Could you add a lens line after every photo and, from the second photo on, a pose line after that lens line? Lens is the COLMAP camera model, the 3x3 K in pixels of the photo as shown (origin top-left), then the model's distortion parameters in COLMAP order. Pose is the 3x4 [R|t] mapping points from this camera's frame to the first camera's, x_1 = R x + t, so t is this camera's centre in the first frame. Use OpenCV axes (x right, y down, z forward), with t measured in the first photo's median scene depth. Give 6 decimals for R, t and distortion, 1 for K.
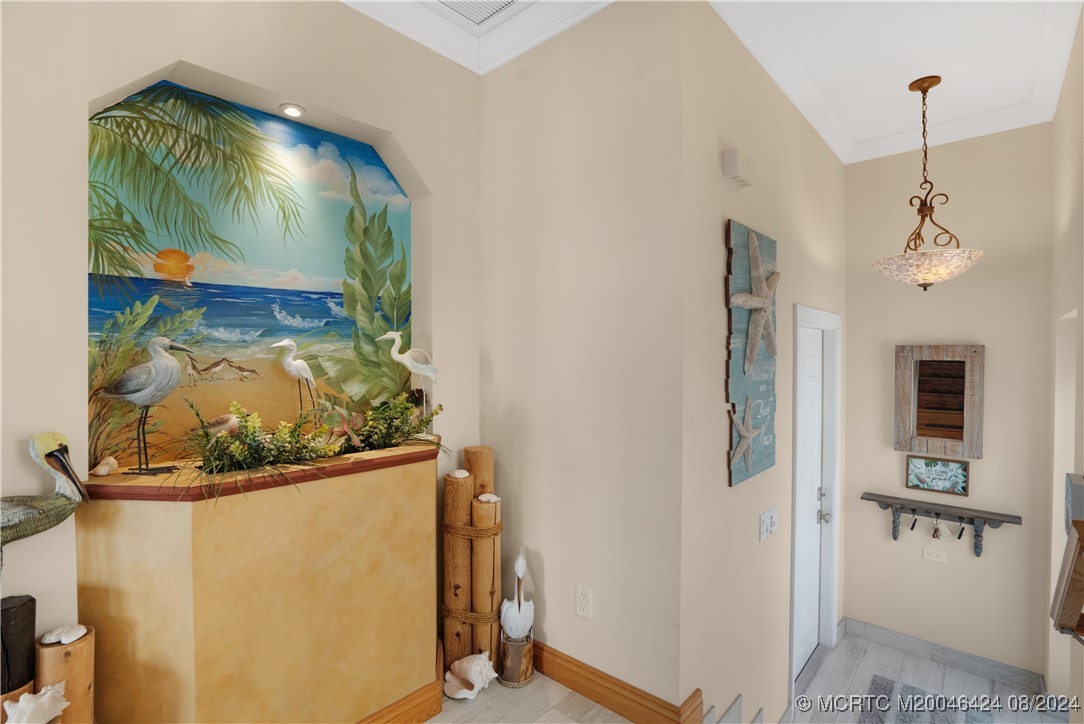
lens RADIAL K [[523.6, 0, 544.1], [0, 523.6, 358.7], [0, 0, 1]] dist [-0.039944, 0.009585]
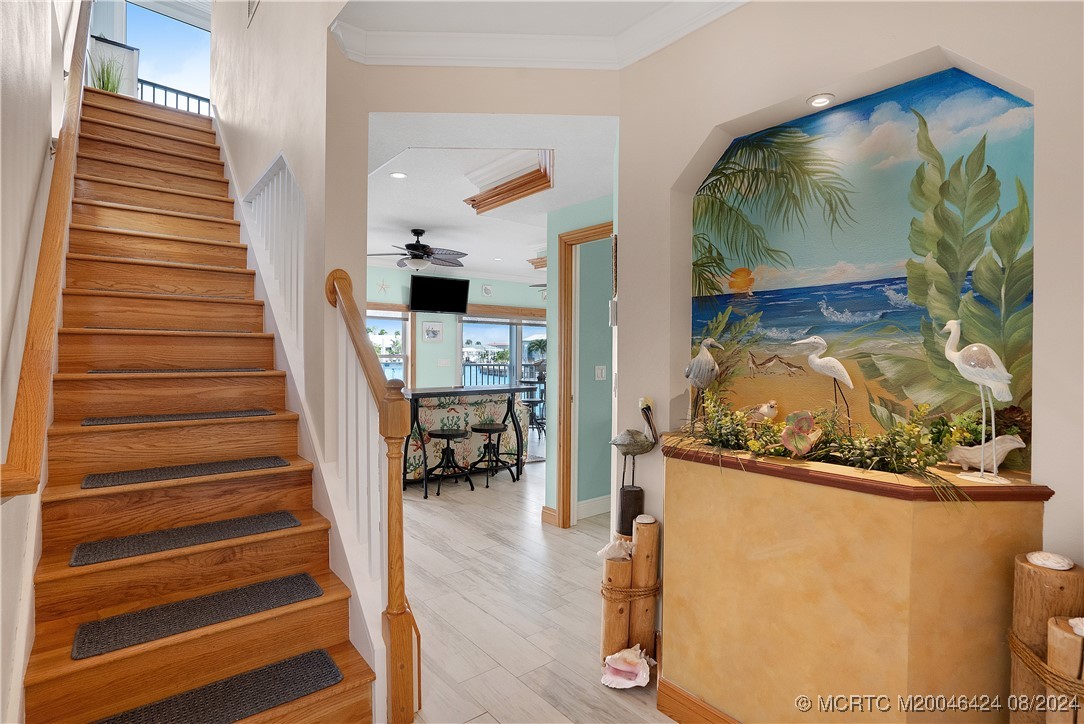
lens RADIAL K [[523.6, 0, 537.7], [0, 523.6, 362.2], [0, 0, 1]] dist [-0.039944, 0.009585]
pose [[-0.145387, 0.015110, -0.989259, 0.533836], [-0.017308, 0.999692, 0.017813, 0.003469], [0.989223, 0.019712, -0.145081, 0.598615]]
